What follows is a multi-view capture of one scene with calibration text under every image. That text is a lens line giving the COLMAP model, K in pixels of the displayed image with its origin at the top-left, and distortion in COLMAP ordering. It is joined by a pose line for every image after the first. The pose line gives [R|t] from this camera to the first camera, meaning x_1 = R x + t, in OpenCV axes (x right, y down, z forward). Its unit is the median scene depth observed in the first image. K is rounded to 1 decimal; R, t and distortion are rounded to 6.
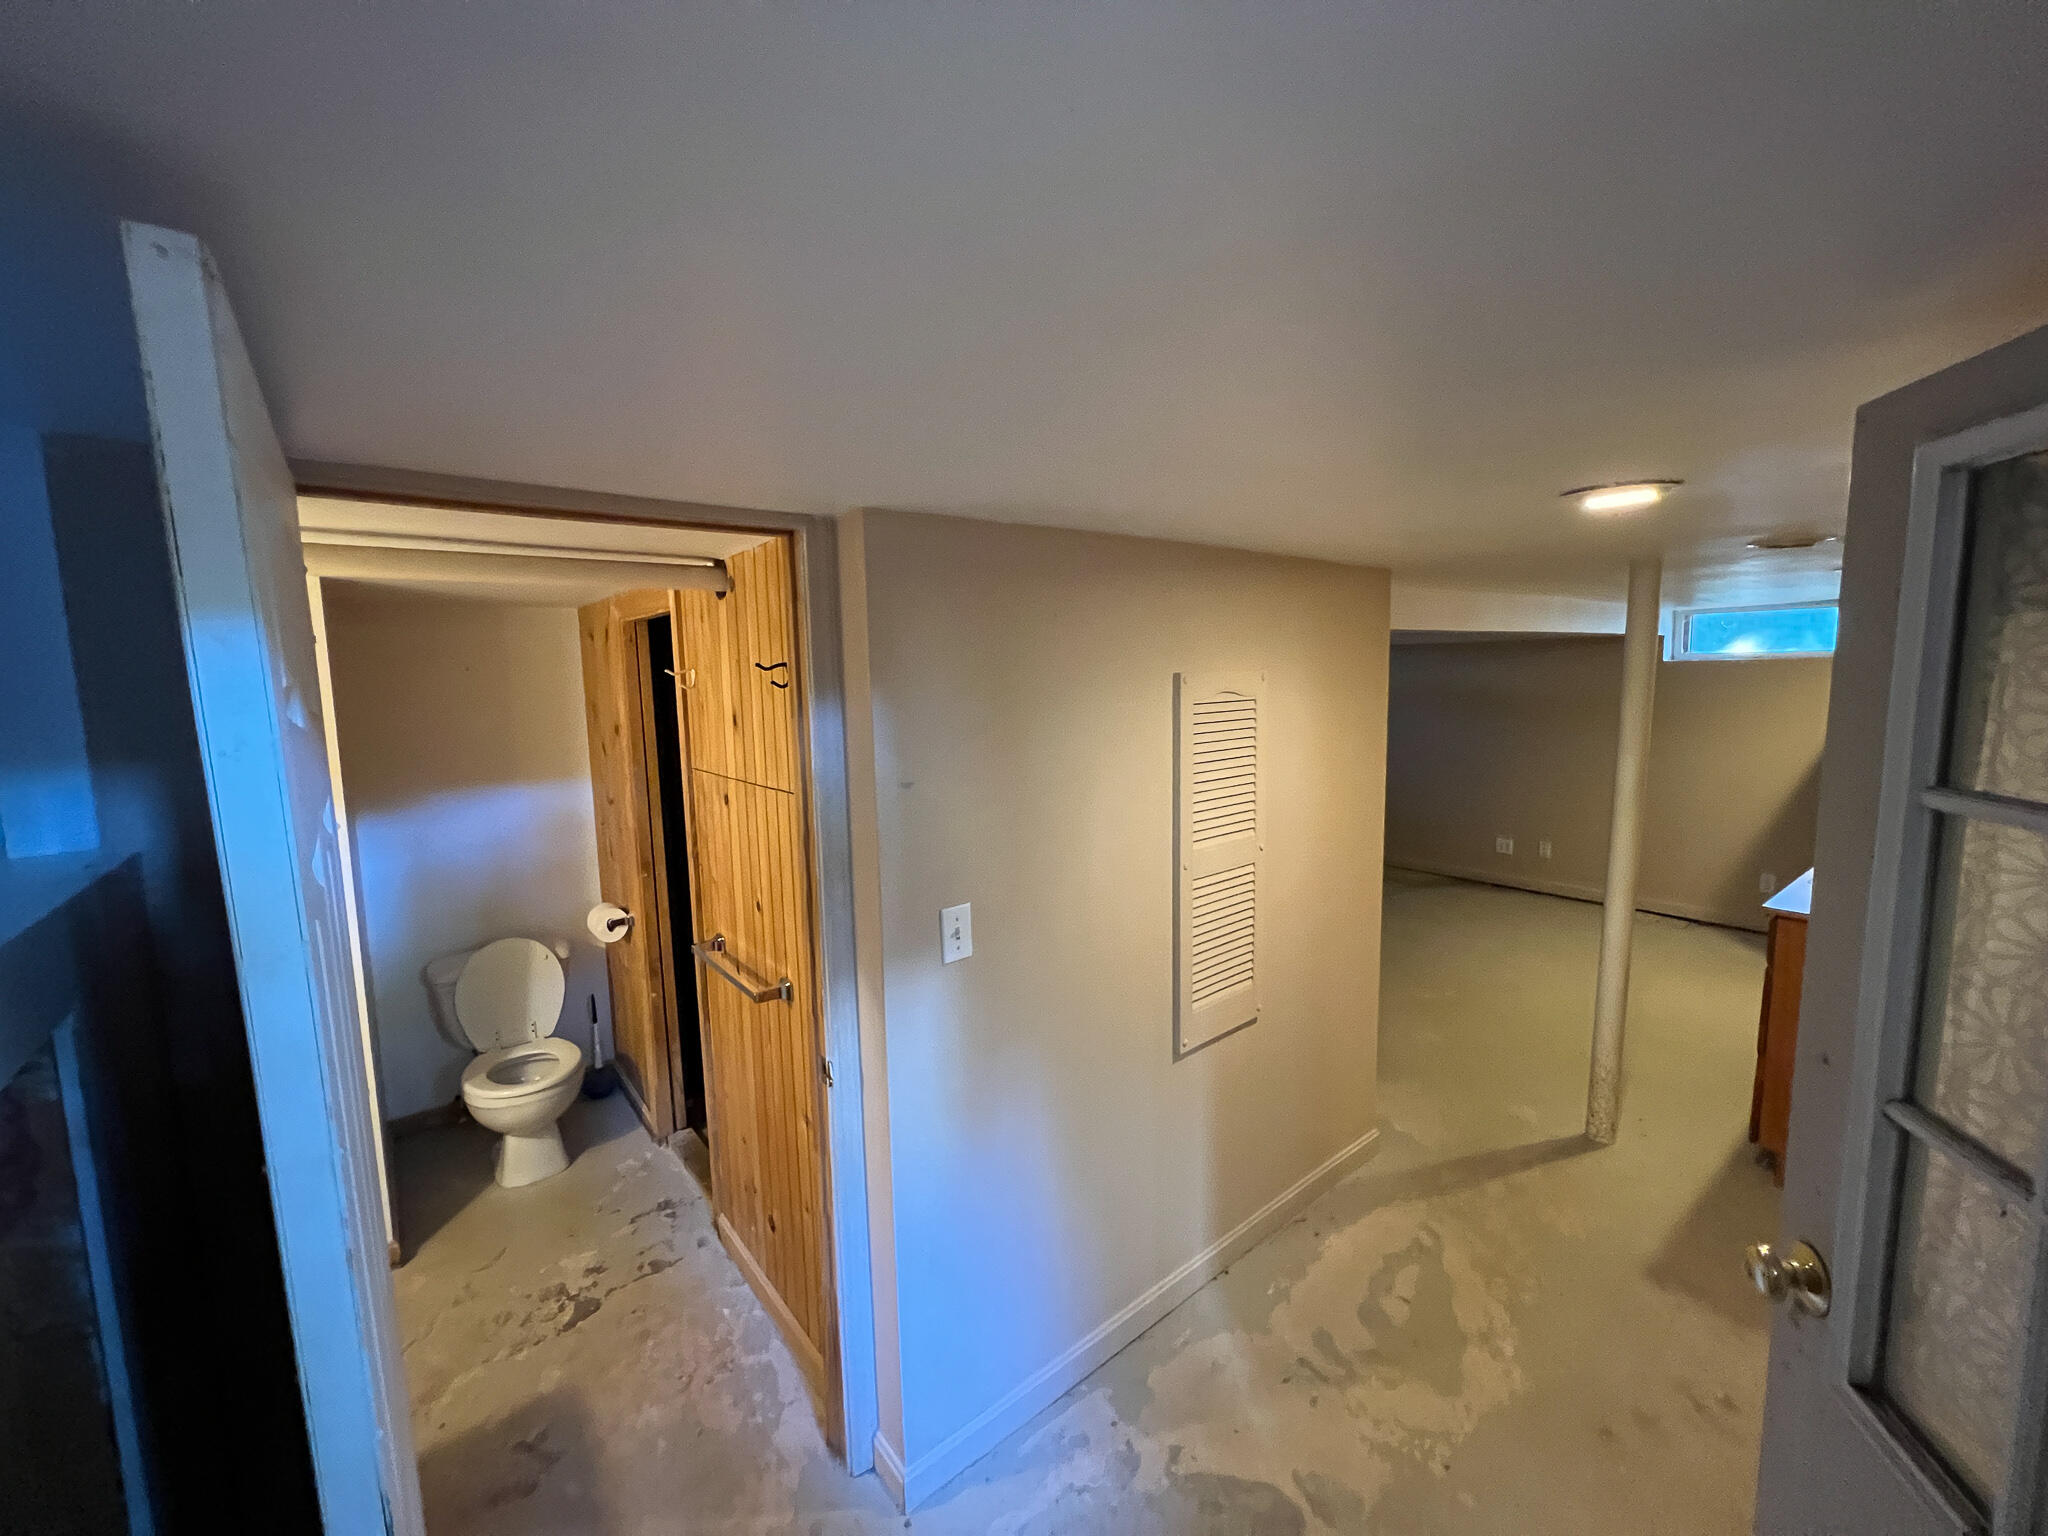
lens RADIAL K [[815.2, 0, 1024.0], [0, 815.2, 768.0], [0, 0, 1]] dist [-0.001167, 0.000040]
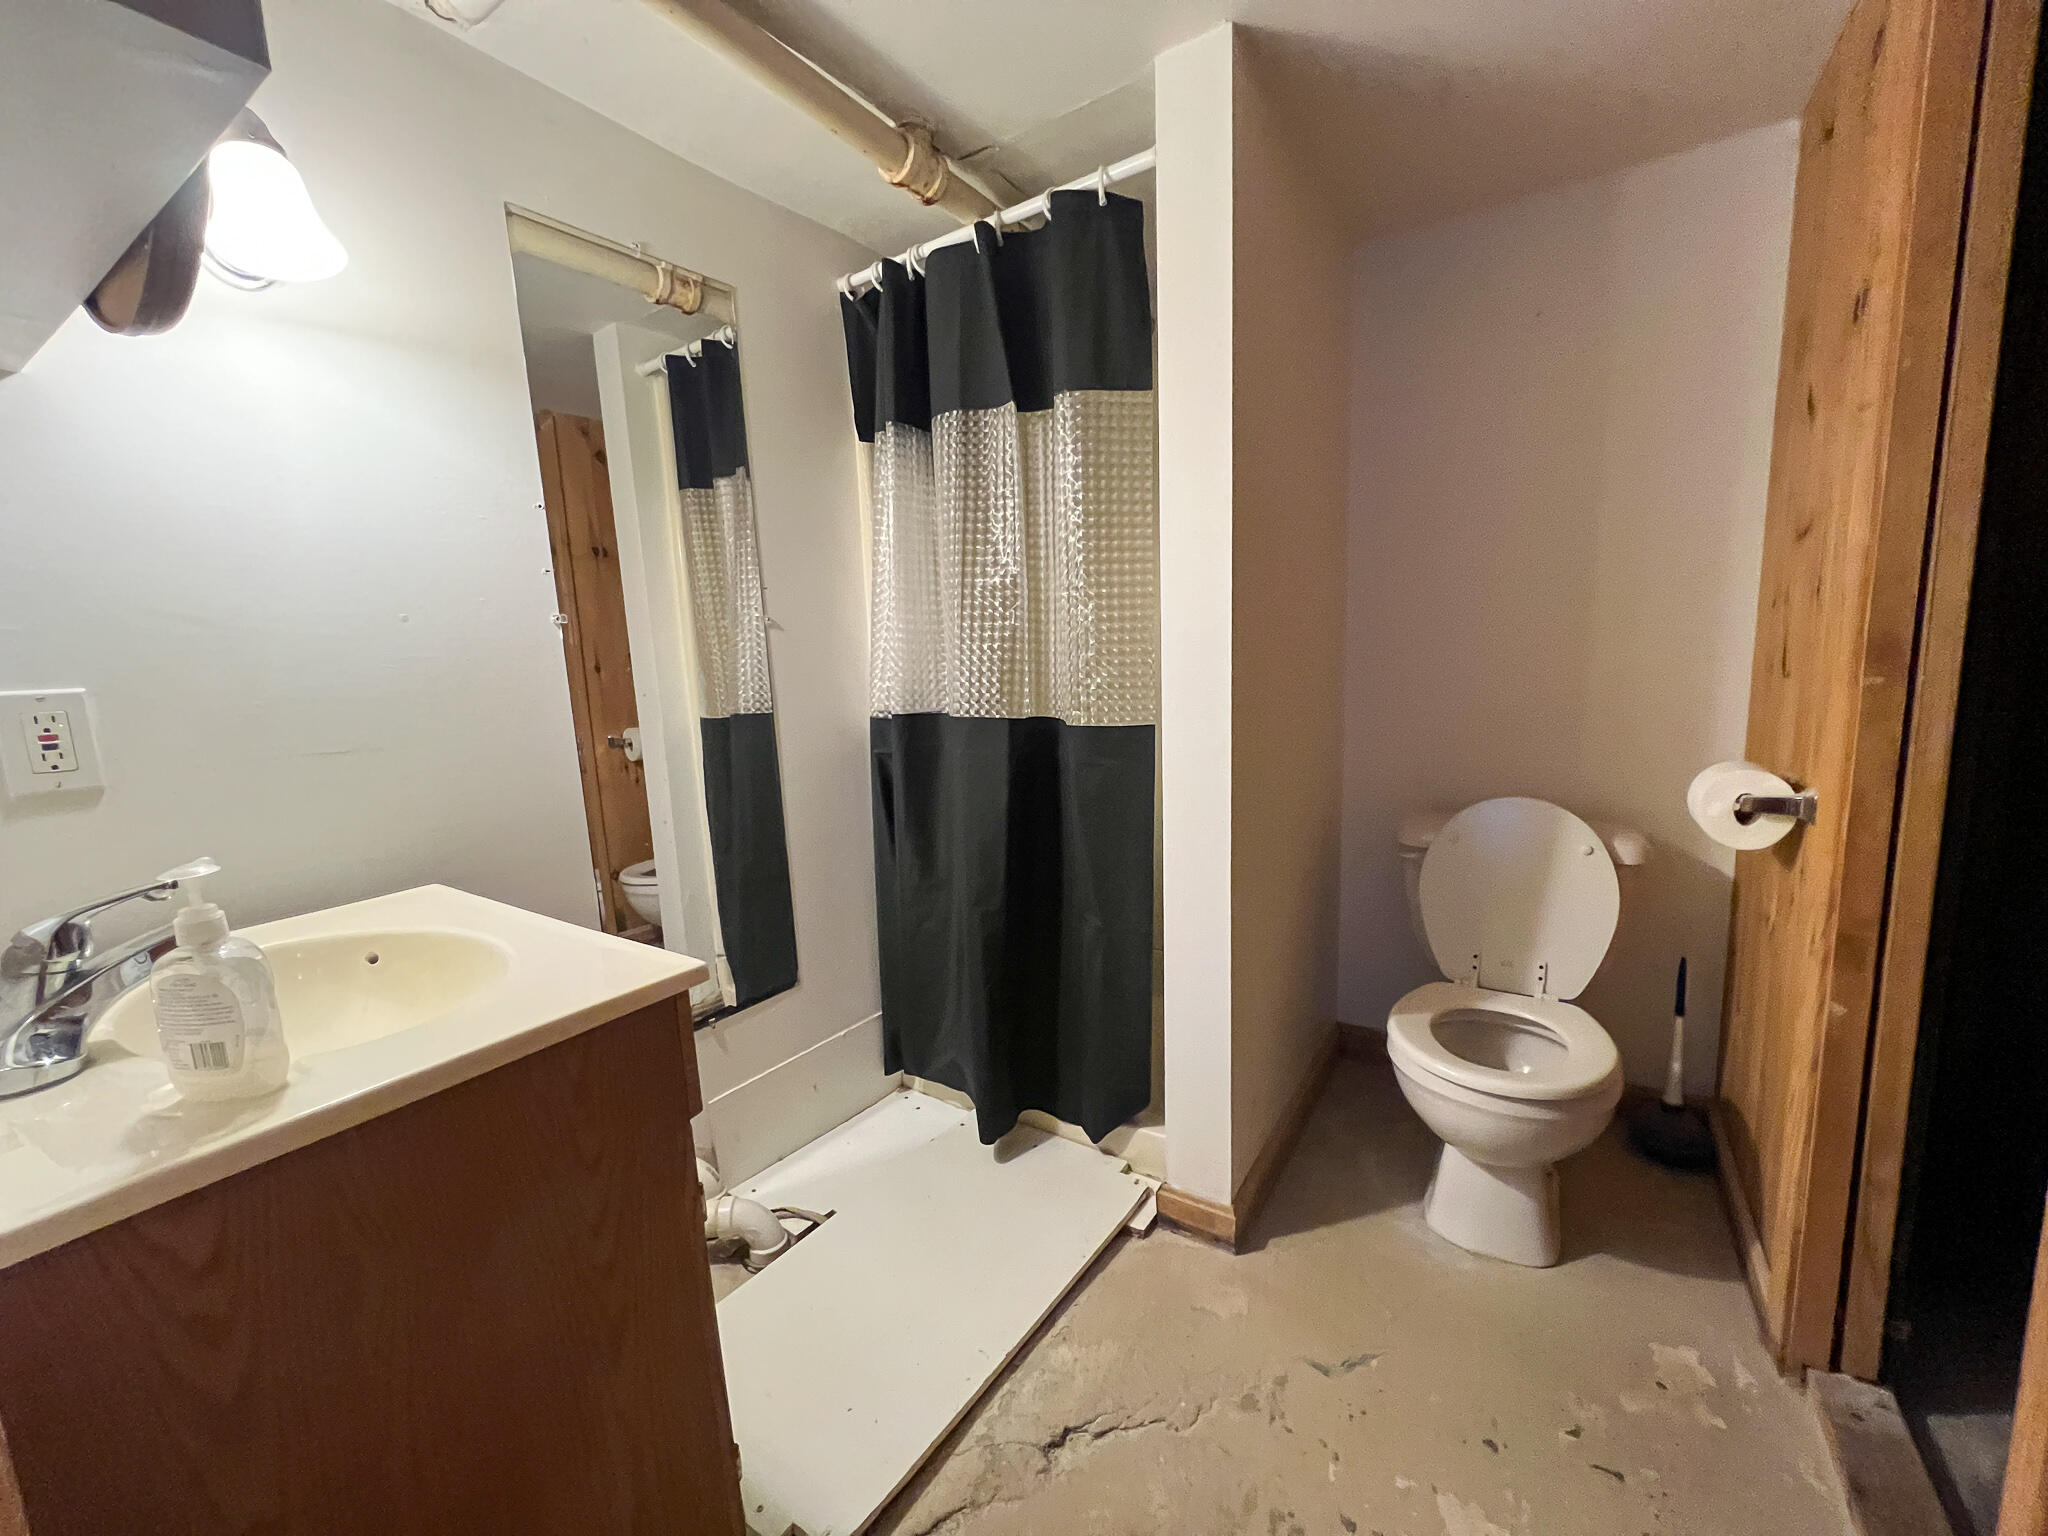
lens RADIAL K [[815.2, 0, 1024.0], [0, 815.2, 768.0], [0, 0, 1]] dist [-0.001167, 0.000040]
pose [[0.315049, 0.145407, -0.937871, -0.231906], [-0.077575, 0.988833, 0.127249, 0.146761], [0.945900, 0.032666, 0.322810, 0.509459]]
